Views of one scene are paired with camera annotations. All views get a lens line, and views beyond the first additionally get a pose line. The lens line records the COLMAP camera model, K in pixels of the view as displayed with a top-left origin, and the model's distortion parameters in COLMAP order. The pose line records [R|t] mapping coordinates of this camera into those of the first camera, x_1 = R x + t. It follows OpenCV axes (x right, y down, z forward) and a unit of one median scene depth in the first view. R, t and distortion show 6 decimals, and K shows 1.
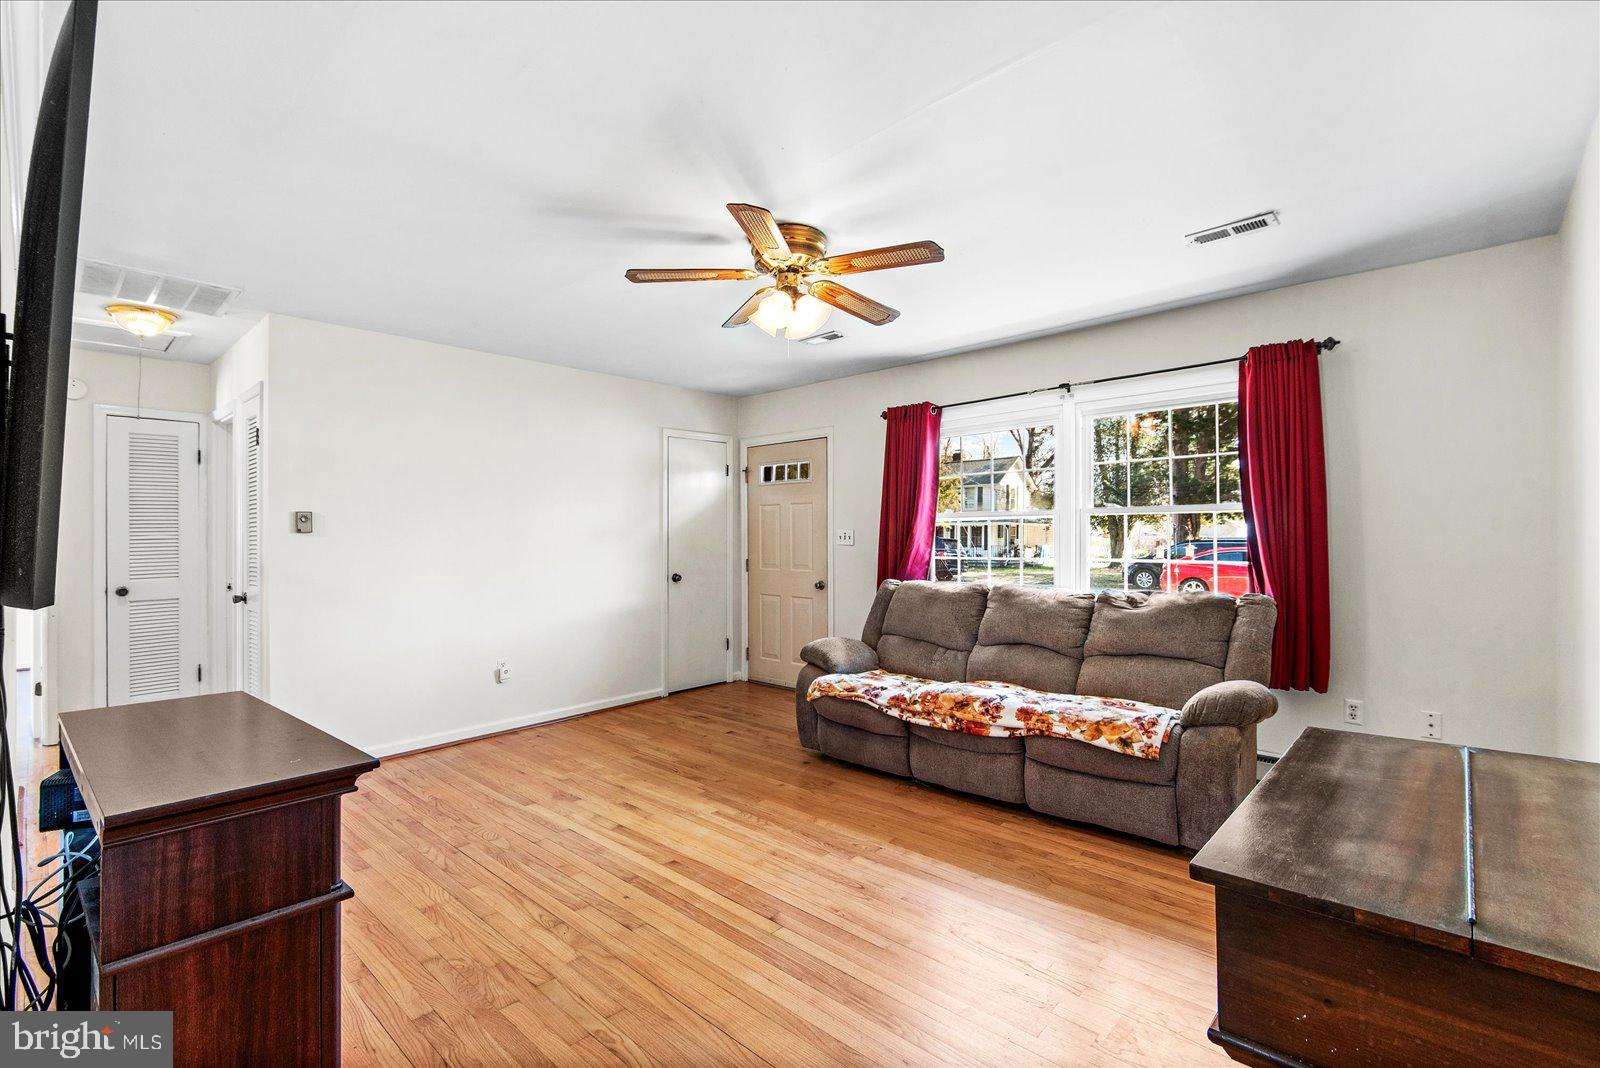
lens RADIAL K [[711.0, 0, 816.3], [0, 711.0, 543.7], [0, 0, 1]] dist [0.032570, -0.026512]
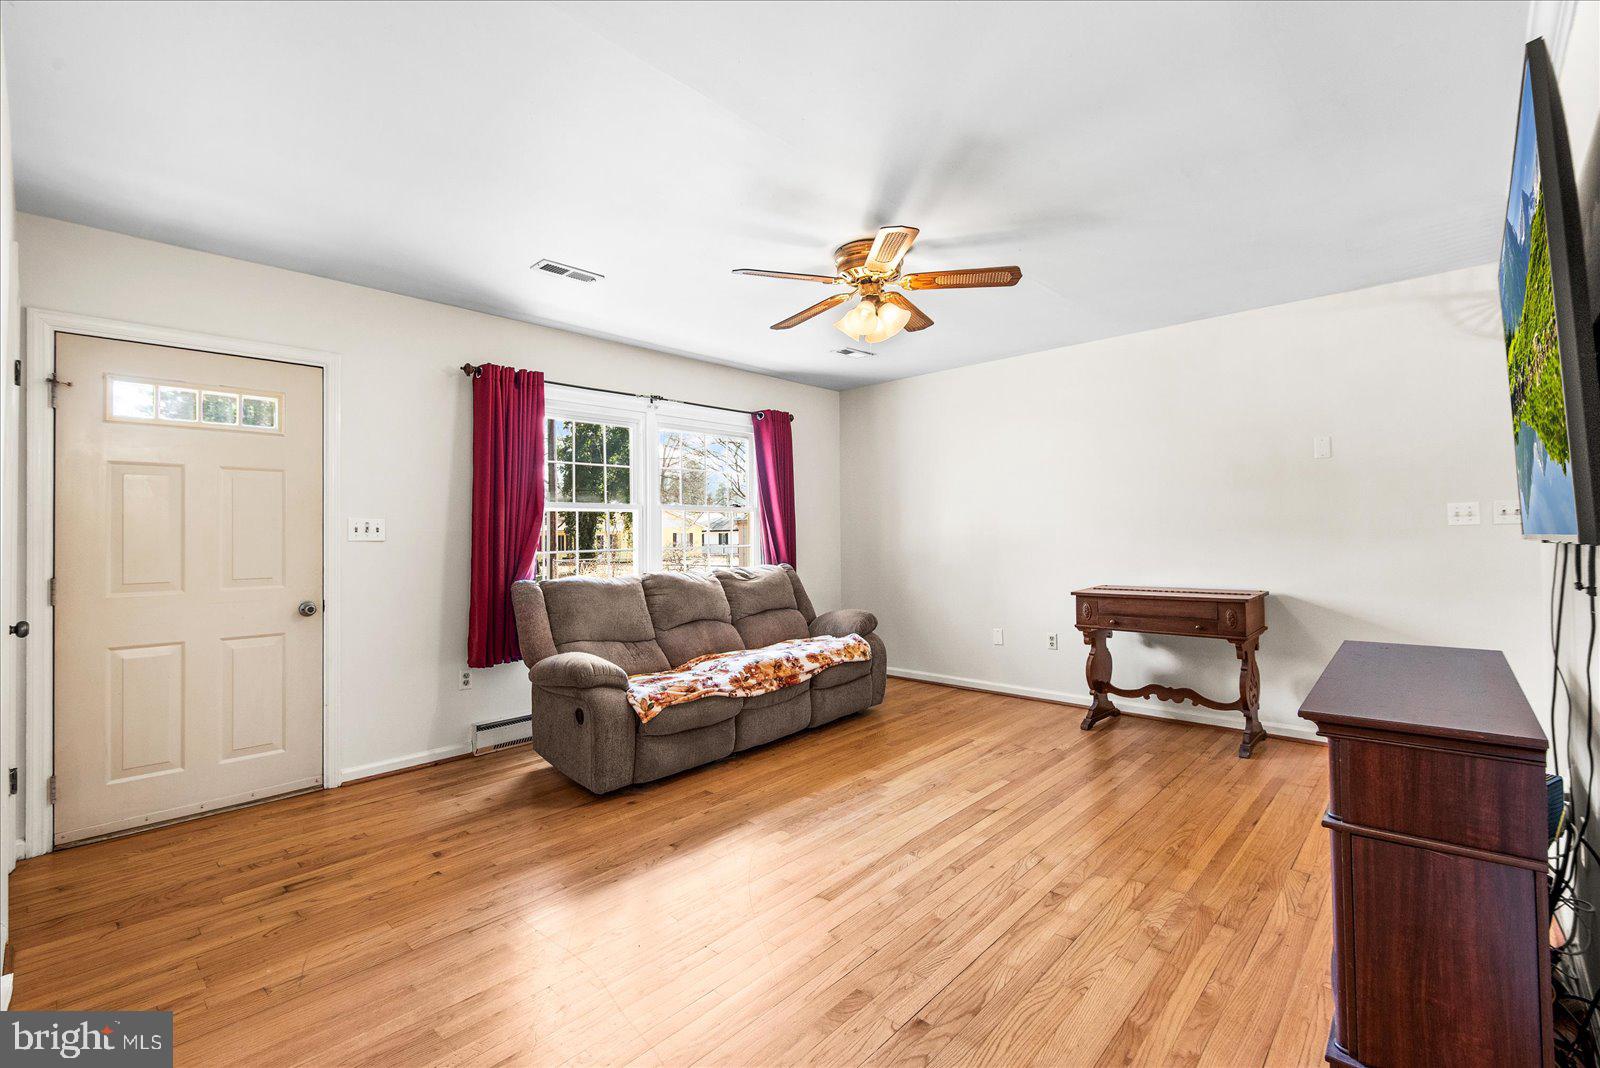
lens RADIAL K [[703.2, 0, 793.3], [0, 703.2, 532.6], [0, 0, 1]] dist [0.019630, 0.000081]
pose [[0.020270, 0.003442, 0.999789, -0.935974], [0.020054, 0.999791, -0.003849, 0.006818], [-0.999593, 0.020128, 0.020196, 0.909982]]
